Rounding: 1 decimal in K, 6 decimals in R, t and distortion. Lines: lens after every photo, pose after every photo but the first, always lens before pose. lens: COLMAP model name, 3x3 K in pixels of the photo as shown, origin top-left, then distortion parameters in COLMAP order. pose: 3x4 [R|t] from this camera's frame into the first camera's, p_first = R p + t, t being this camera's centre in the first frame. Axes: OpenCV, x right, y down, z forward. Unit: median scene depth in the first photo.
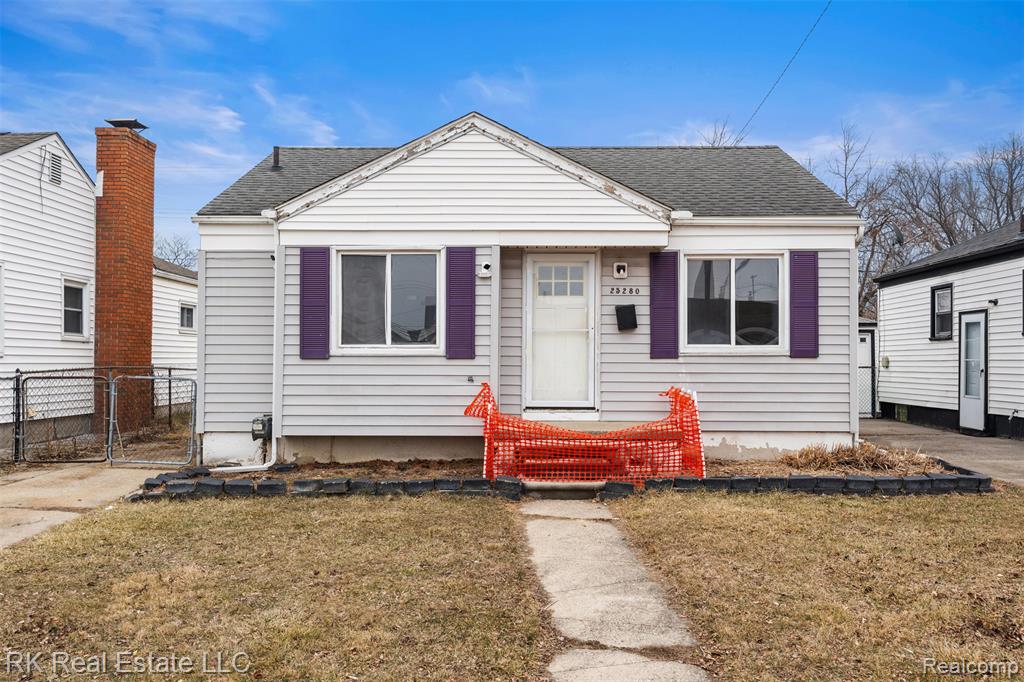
lens RADIAL K [[858.7, 0, 512.0], [0, 858.7, 341.0], [0, 0, 1]] dist [0.003990, -0.001359]
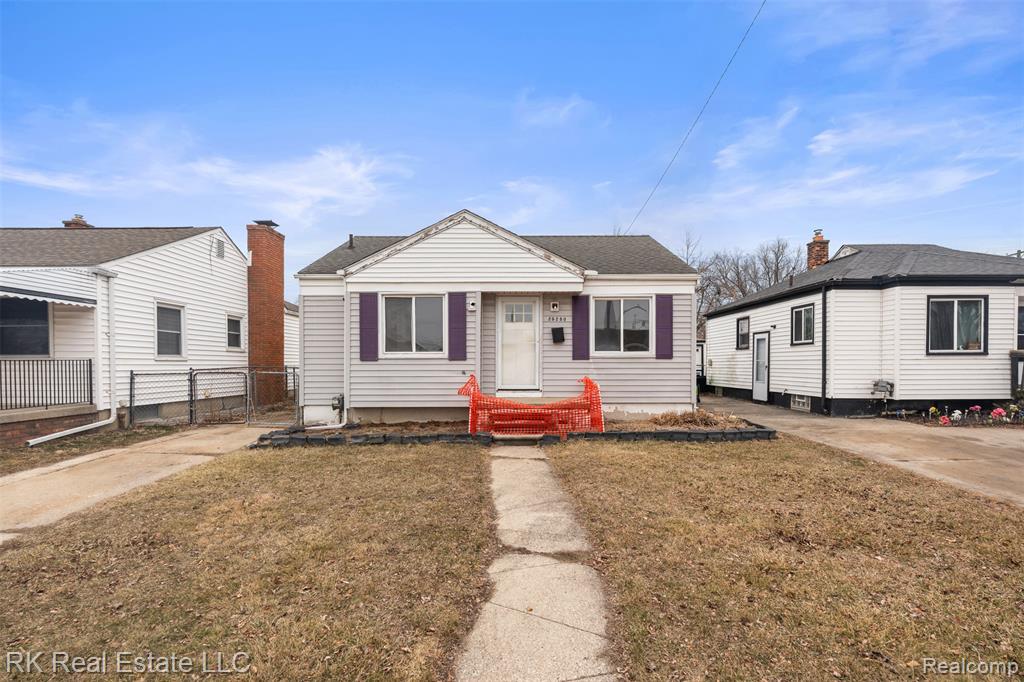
lens RADIAL K [[467.7, 0, 513.4], [0, 467.7, 366.6], [0, 0, 1]] dist [-0.004073, 0.000023]
pose [[0.999845, -0.004598, 0.017012, 0.031851], [0.004102, 0.999568, 0.029120, 0.007065], [-0.017138, -0.029045, 0.999431, 0.097522]]
